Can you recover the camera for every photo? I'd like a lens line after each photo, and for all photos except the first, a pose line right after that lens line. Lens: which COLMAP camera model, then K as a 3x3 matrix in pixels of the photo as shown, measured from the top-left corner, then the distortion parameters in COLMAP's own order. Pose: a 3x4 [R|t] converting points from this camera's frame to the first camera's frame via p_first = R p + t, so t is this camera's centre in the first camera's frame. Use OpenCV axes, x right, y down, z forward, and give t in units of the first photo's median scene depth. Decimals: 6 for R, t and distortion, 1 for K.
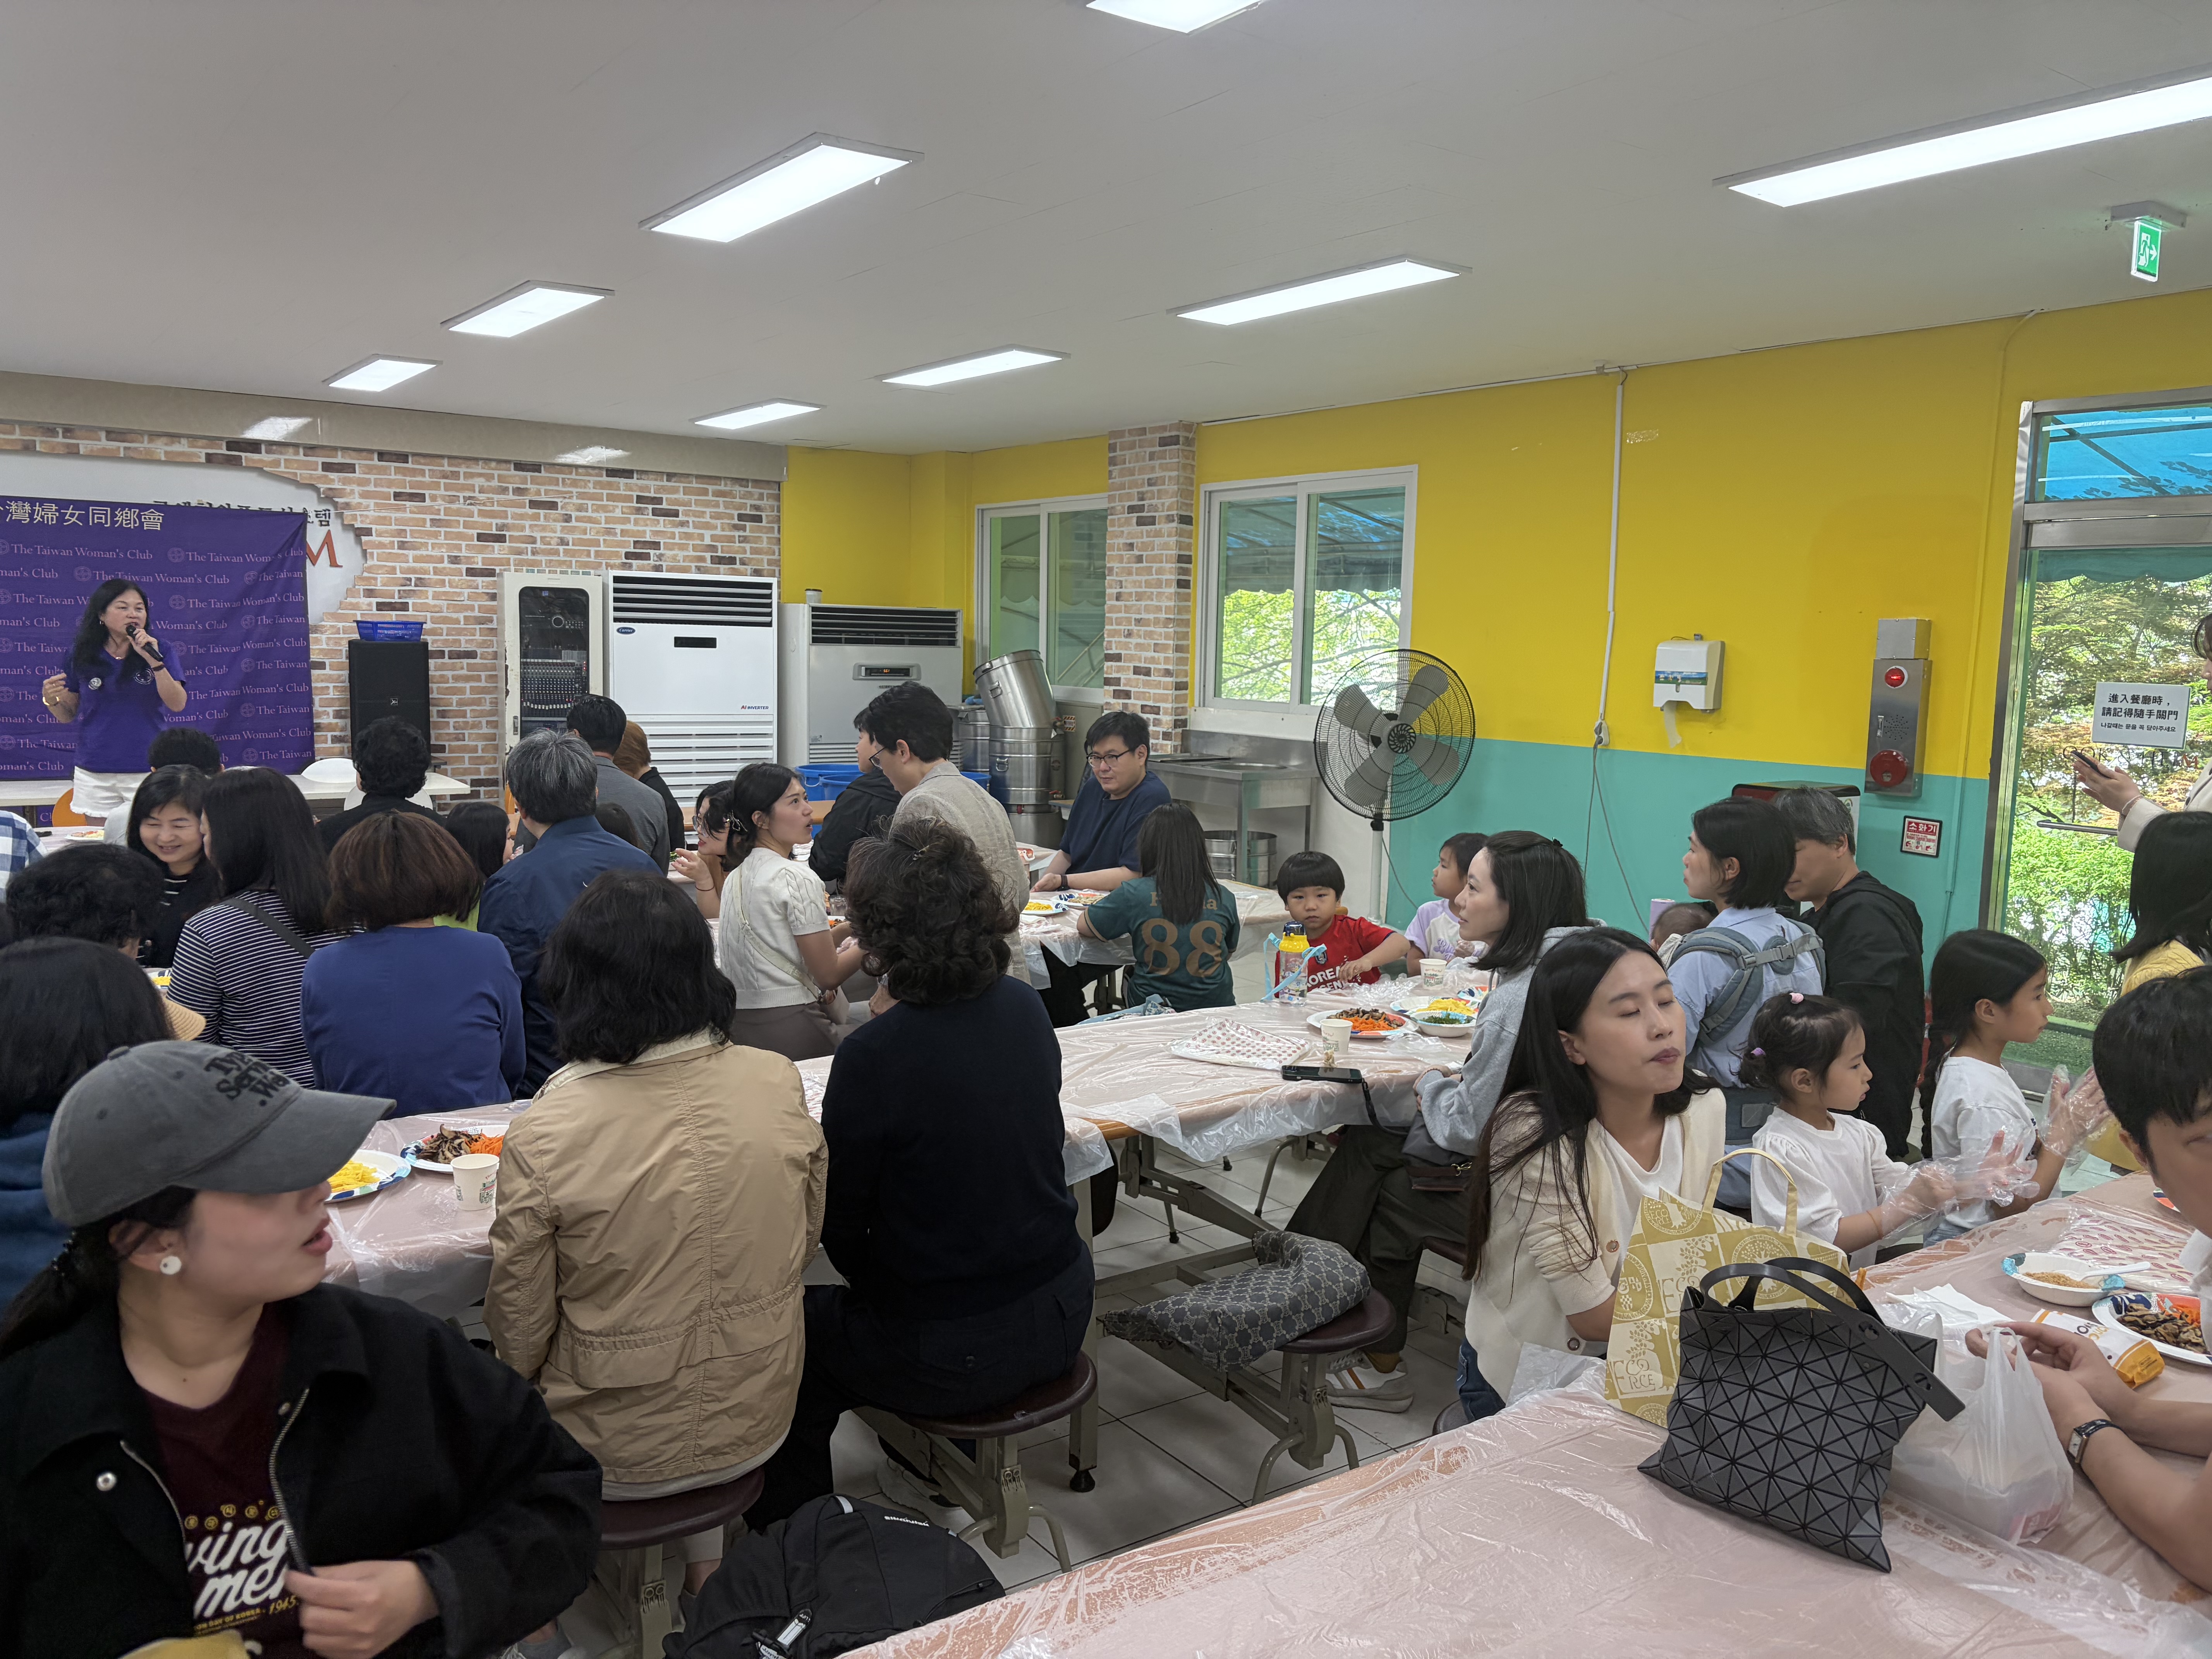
lens RADIAL K [[1682.2, 0, 1115.7], [0, 1682.2, 813.8], [0, 0, 1]] dist [0.005005, 0.006427]
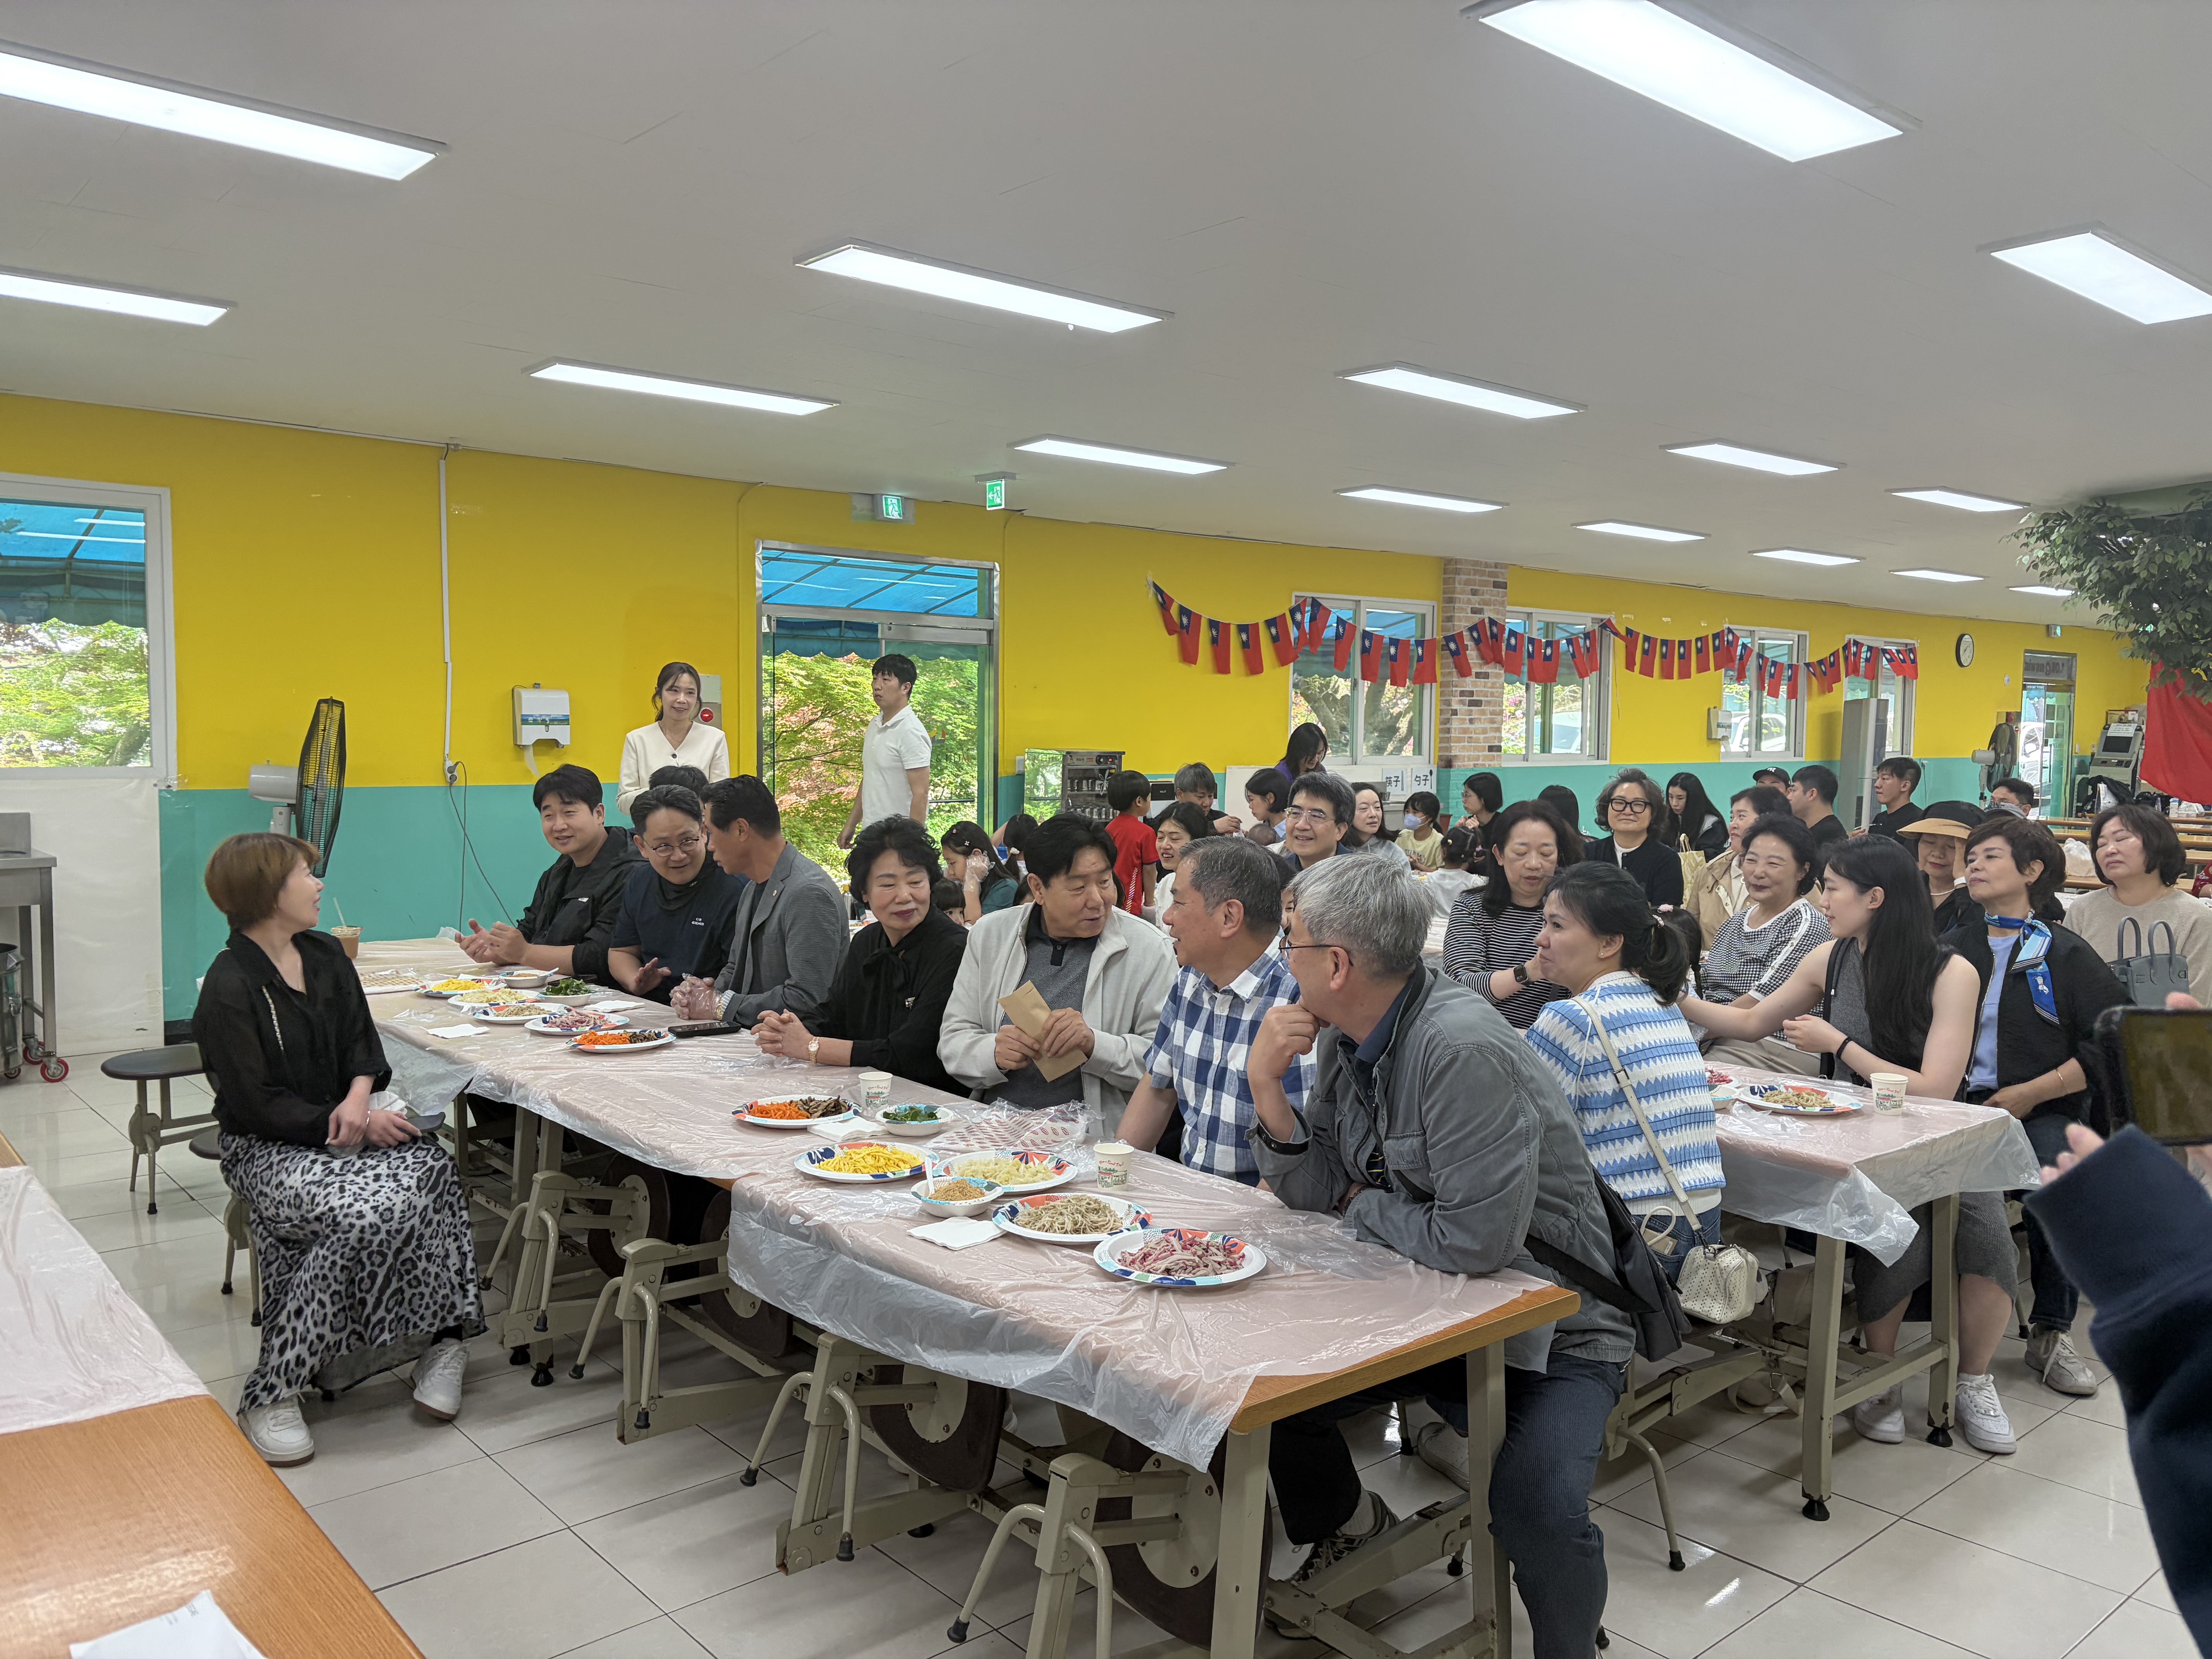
lens RADIAL K [[1682.2, 0, 1106.0], [0, 1682.2, 827.0], [0, 0, 1]] dist [0.005005, 0.006427]
pose [[-0.102343, -0.091462, 0.990535, -0.937178], [0.104200, 0.989300, 0.102114, -0.085767], [-0.989277, 0.113665, -0.091718, 0.708960]]
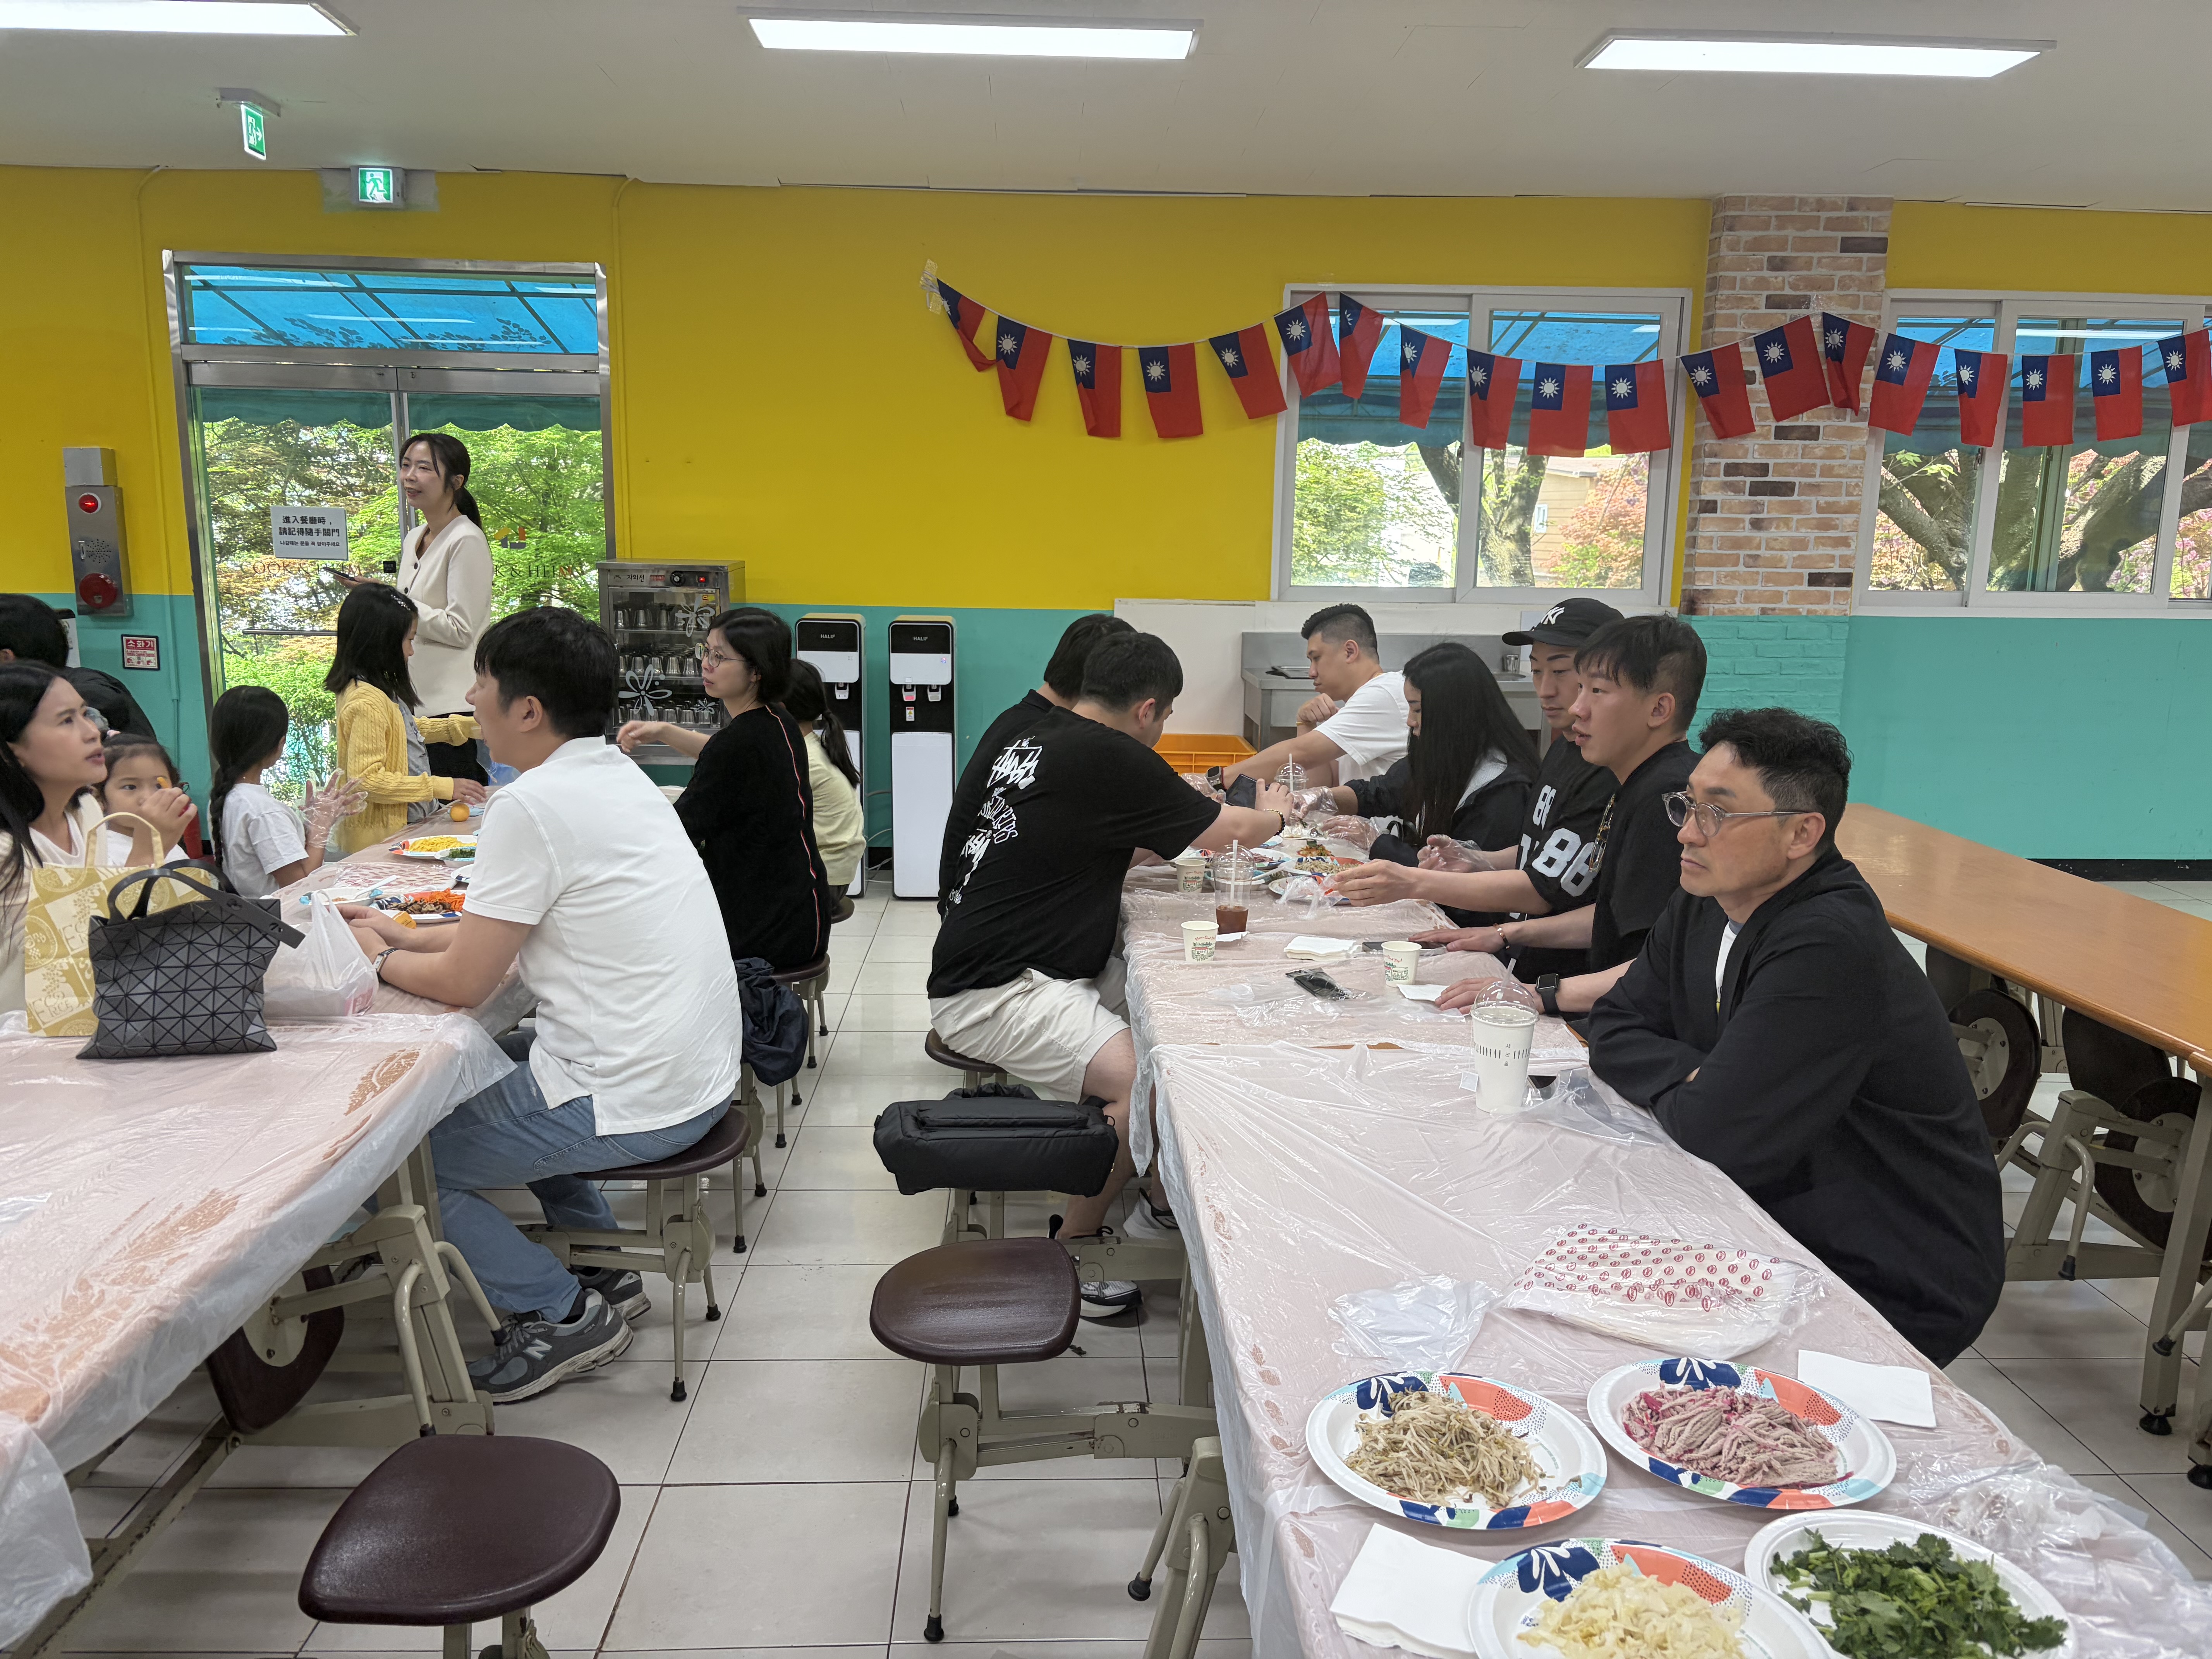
lens RADIAL K [[1682.2, 0, 1100.4], [0, 1682.2, 828.3], [0, 0, 1]] dist [0.005005, 0.006427]
pose [[0.550199, -0.171721, 0.817186, -0.102775], [0.096466, 0.985145, 0.142066, 0.034437], [-0.829443, 0.000666, 0.558591, -0.139662]]
